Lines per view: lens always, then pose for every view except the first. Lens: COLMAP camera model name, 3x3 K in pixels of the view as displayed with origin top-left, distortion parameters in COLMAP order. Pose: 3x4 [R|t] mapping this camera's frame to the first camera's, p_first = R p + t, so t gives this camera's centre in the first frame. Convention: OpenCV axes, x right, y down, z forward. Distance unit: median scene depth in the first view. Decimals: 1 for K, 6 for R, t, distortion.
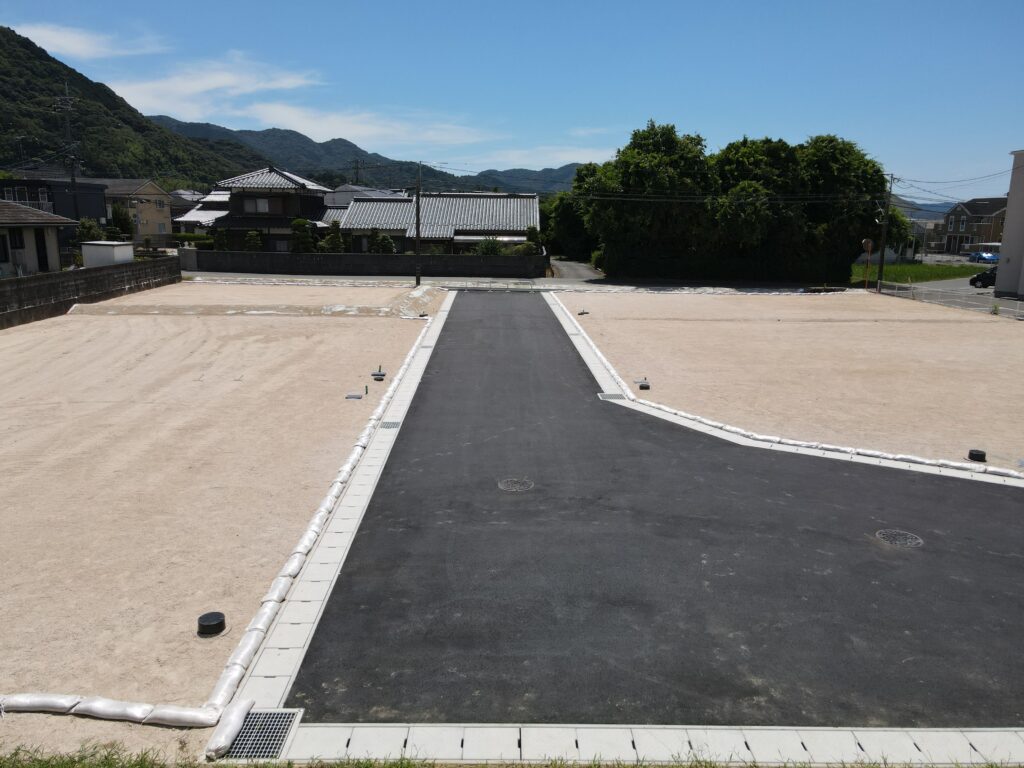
lens RADIAL K [[749.3, 0, 512.0], [0, 749.3, 384.0], [0, 0, 1]] dist [0.008583, 0.004420]
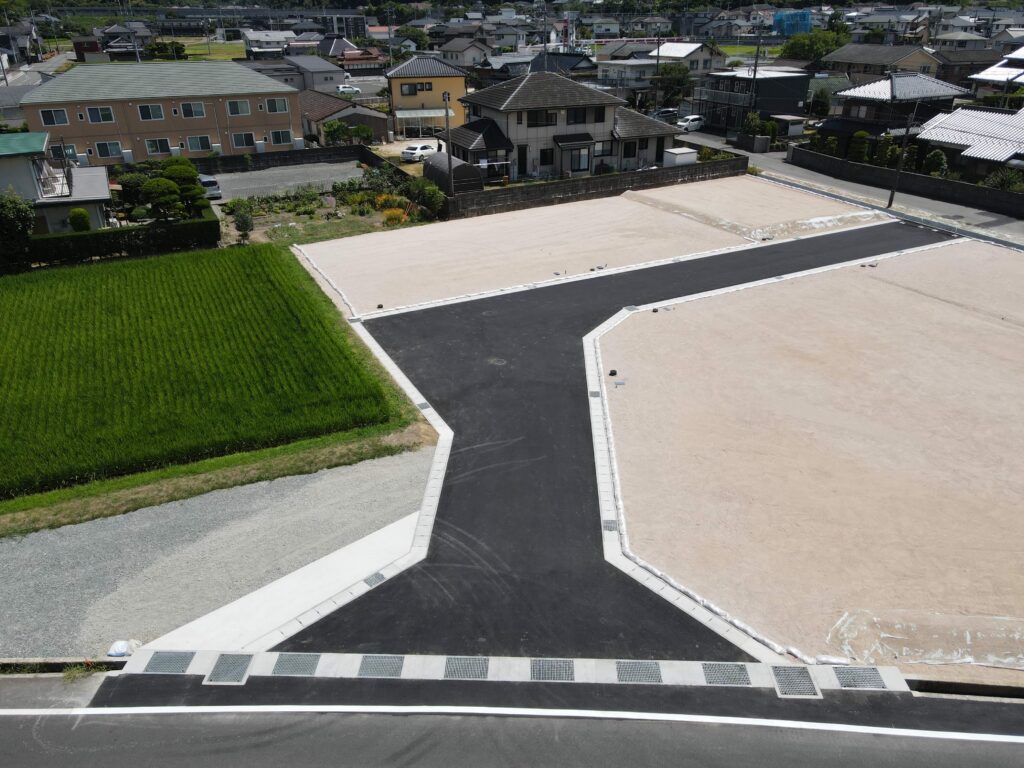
lens RADIAL K [[749.3, 0, 512.0], [0, 749.3, 384.0], [0, 0, 1]] dist [0.008583, 0.004420]
pose [[0.419285, 0.385379, -0.821999, 1.164451], [-0.175992, 0.922758, 0.342847, -0.287475], [0.890633, 0.000914, 0.454722, -0.116554]]
